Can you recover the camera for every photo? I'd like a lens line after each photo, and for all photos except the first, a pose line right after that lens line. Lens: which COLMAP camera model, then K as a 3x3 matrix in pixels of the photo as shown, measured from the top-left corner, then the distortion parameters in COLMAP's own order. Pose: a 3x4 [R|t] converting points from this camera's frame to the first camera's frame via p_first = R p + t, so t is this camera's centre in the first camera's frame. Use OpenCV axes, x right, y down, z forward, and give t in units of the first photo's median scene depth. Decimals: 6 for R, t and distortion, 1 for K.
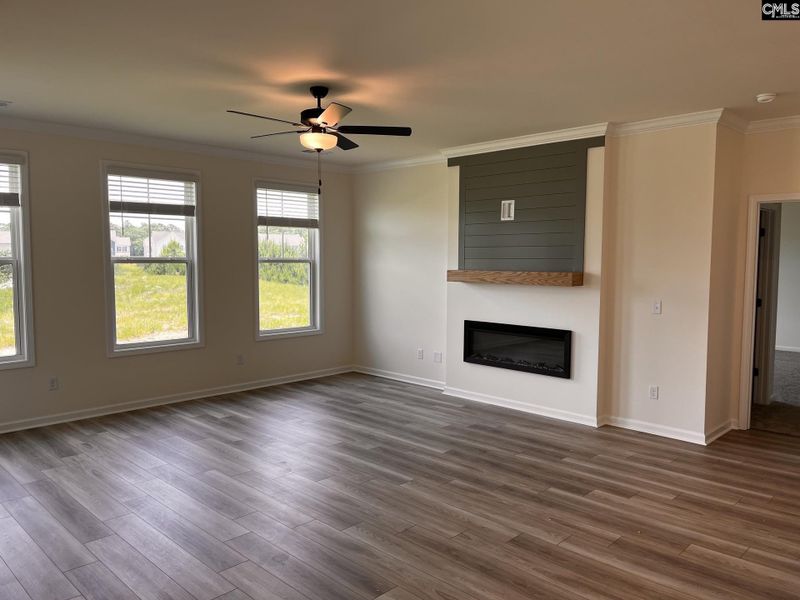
lens RADIAL K [[605.6, 0, 403.6], [0, 605.6, 304.5], [0, 0, 1]] dist [0.051954, -0.059853]
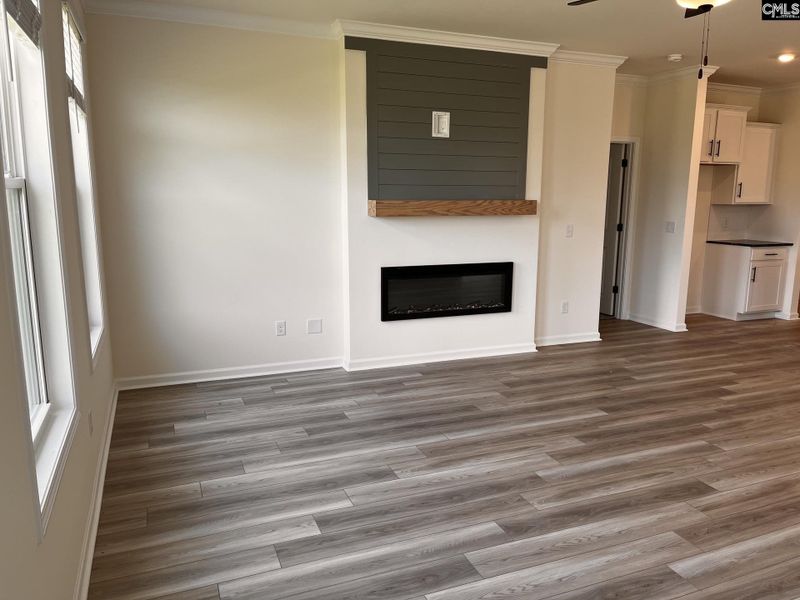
lens RADIAL K [[605.6, 0, 404.5], [0, 605.6, 303.7], [0, 0, 1]] dist [0.051954, -0.059853]
pose [[0.396373, -0.165316, 0.903083, -0.718262], [0.068921, 0.986237, 0.150288, -0.051151], [-0.915499, 0.002671, 0.402311, 0.825997]]
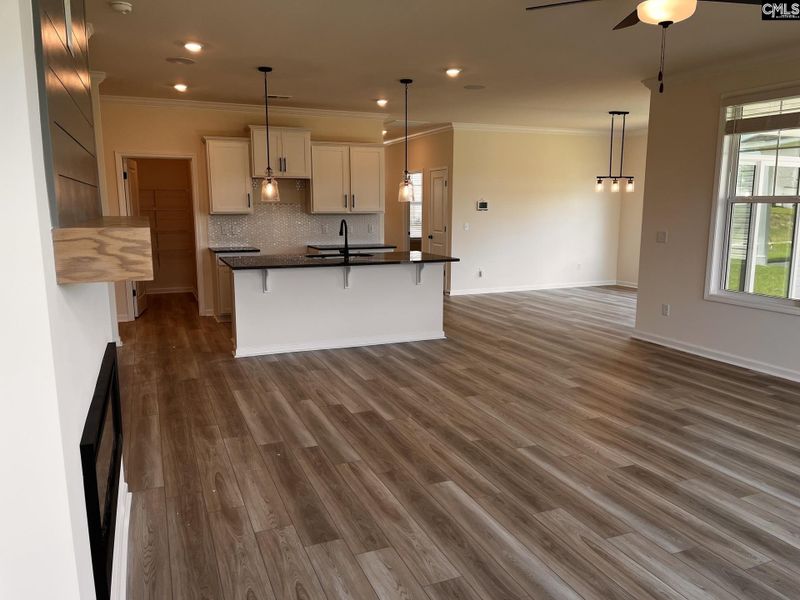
lens RADIAL K [[605.6, 0, 403.5], [0, 605.6, 302.7], [0, 0, 1]] dist [0.051954, -0.059853]
pose [[-0.922082, -0.065500, 0.381411, -0.120768], [0.028613, 0.971336, 0.235982, -0.099481], [-0.385935, 0.228508, -0.893778, 1.424795]]
